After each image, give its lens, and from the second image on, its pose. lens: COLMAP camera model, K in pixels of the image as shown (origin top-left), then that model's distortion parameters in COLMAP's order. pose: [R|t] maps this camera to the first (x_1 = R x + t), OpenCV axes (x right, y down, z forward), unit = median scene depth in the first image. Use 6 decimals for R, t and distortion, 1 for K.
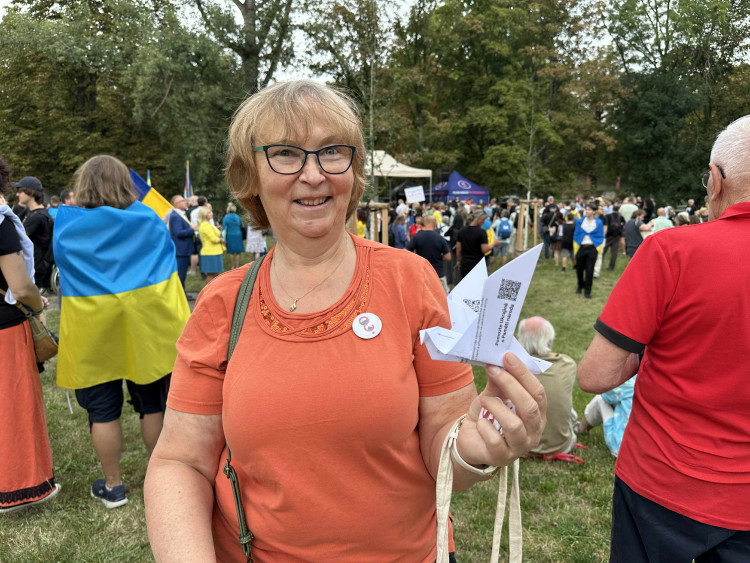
lens RADIAL K [[517.6, 0, 380.0], [0, 517.6, 281.8], [0, 0, 1]] dist [-0.037377, -0.001025]
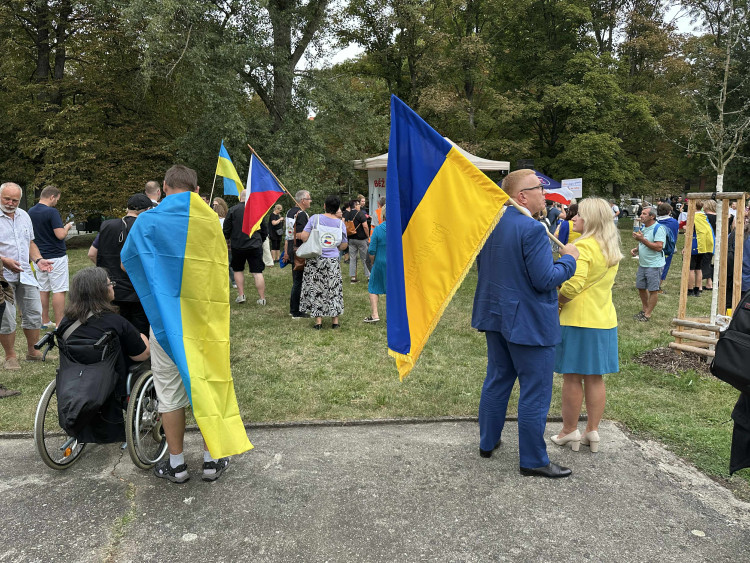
lens RADIAL K [[537.3, 0, 372.4], [0, 537.3, 281.6], [0, 0, 1]] dist [-0.019942, -0.021785]
pose [[0.999228, -0.002379, 0.039225, -0.135797], [0.002385, 0.999997, -0.000118, -0.036177], [-0.039225, 0.000212, 0.999230, 0.193518]]
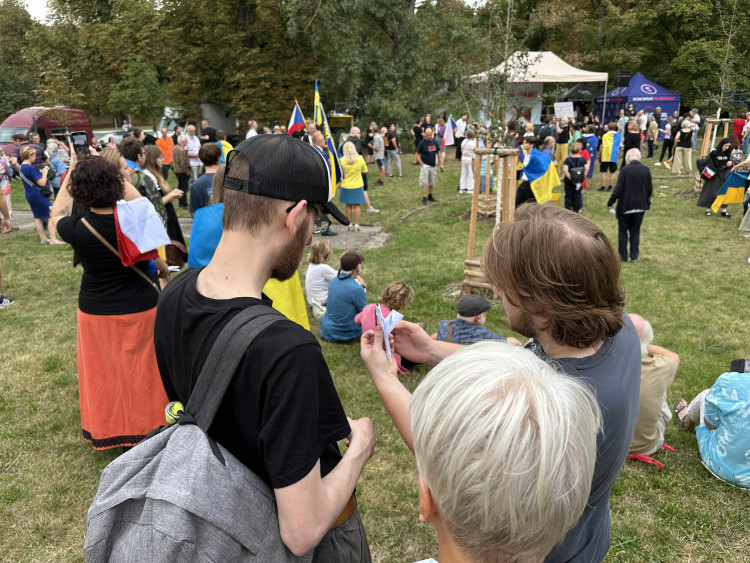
lens RADIAL K [[537.3, 0, 374.4], [0, 537.3, 282.4], [0, 0, 1]] dist [-0.019942, -0.021785]
pose [[0.954480, 0.069966, -0.289952, 0.009915], [-0.021986, 0.985958, 0.165537, -0.010982], [0.297463, -0.151627, 0.942616, -0.004836]]
